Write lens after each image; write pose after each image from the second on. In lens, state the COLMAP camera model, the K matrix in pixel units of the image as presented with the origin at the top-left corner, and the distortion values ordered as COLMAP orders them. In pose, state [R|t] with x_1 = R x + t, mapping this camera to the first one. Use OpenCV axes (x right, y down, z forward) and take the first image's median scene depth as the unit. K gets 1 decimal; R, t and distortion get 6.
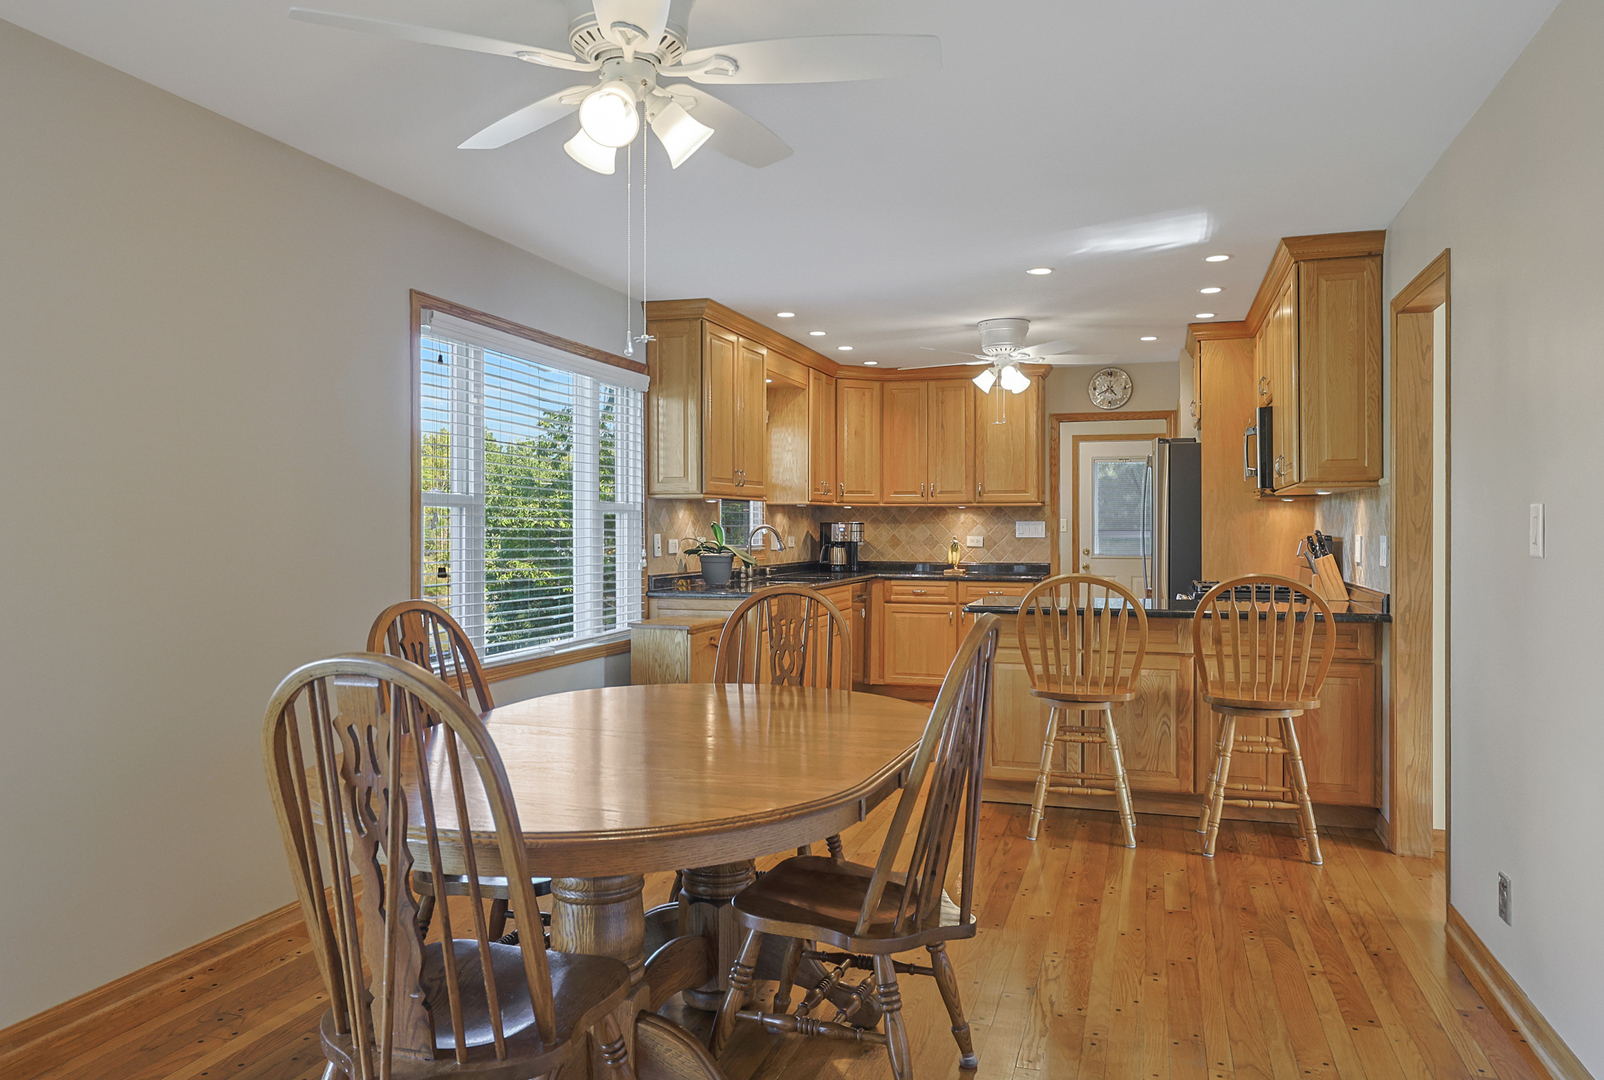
lens RADIAL K [[1148.4, 0, 803.8], [0, 1148.4, 541.5], [0, 0, 1]] dist [-0.002807, 0.002329]
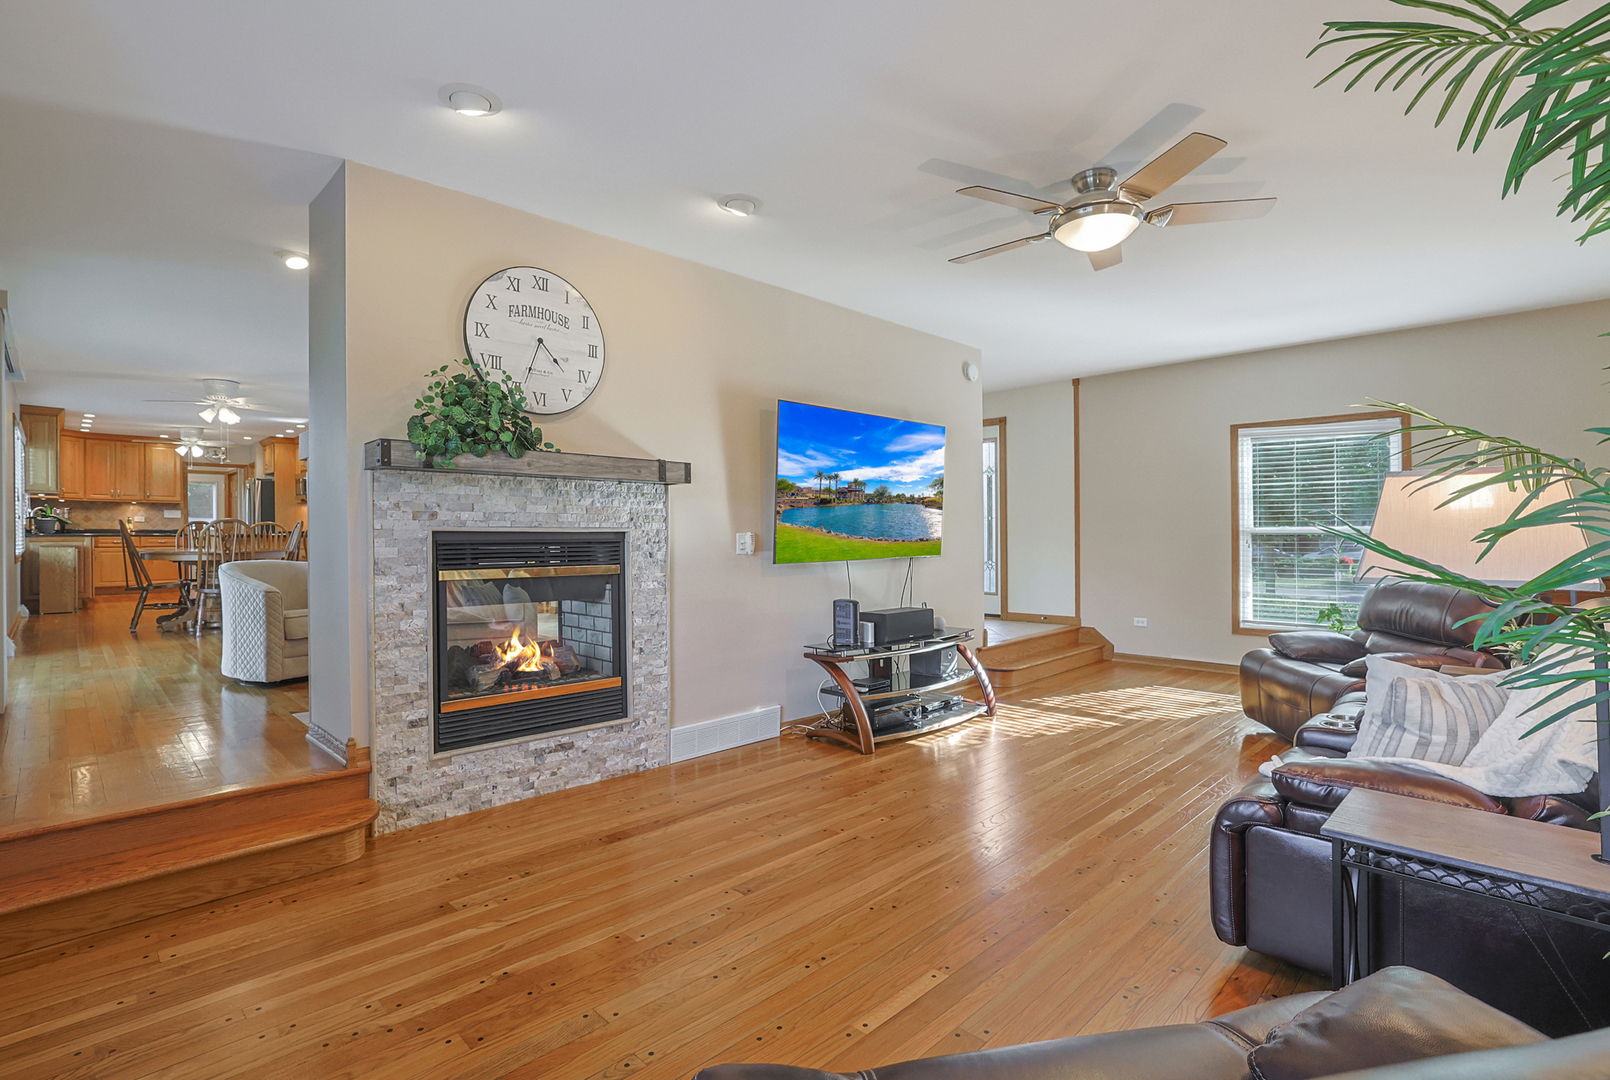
lens RADIAL K [[739.2, 0, 777.4], [0, 739.2, 540.8], [0, 0, 1]] dist [-0.038206, 0.014530]
pose [[0.478024, -0.010025, 0.878289, -0.478942], [0.009315, 0.999936, 0.006344, 0.044019], [-0.878297, 0.005149, 0.478087, -0.688676]]
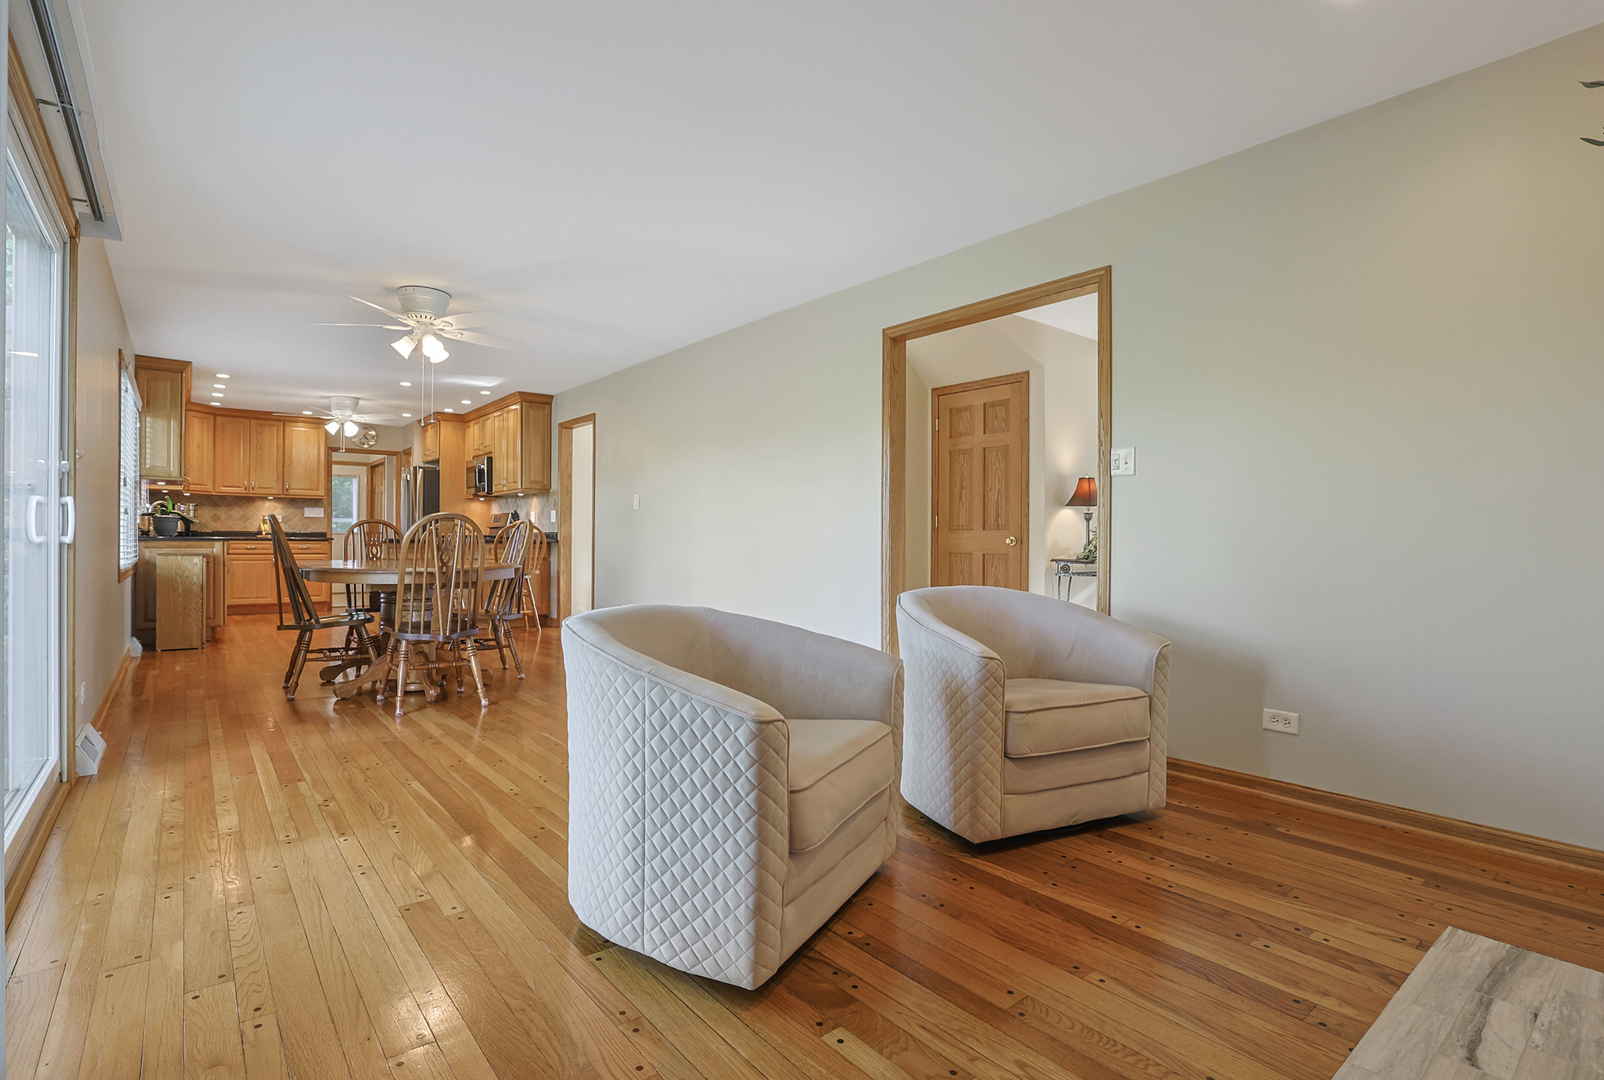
lens RADIAL K [[752.6, 0, 793.3], [0, 752.6, 543.8], [0, 0, 1]] dist [-0.035064, 0.010674]
pose [[0.558743, -0.002715, 0.829336, -0.340475], [0.002842, 0.999995, 0.001359, 0.039005], [-0.829336, 0.001598, 0.558748, -0.233275]]
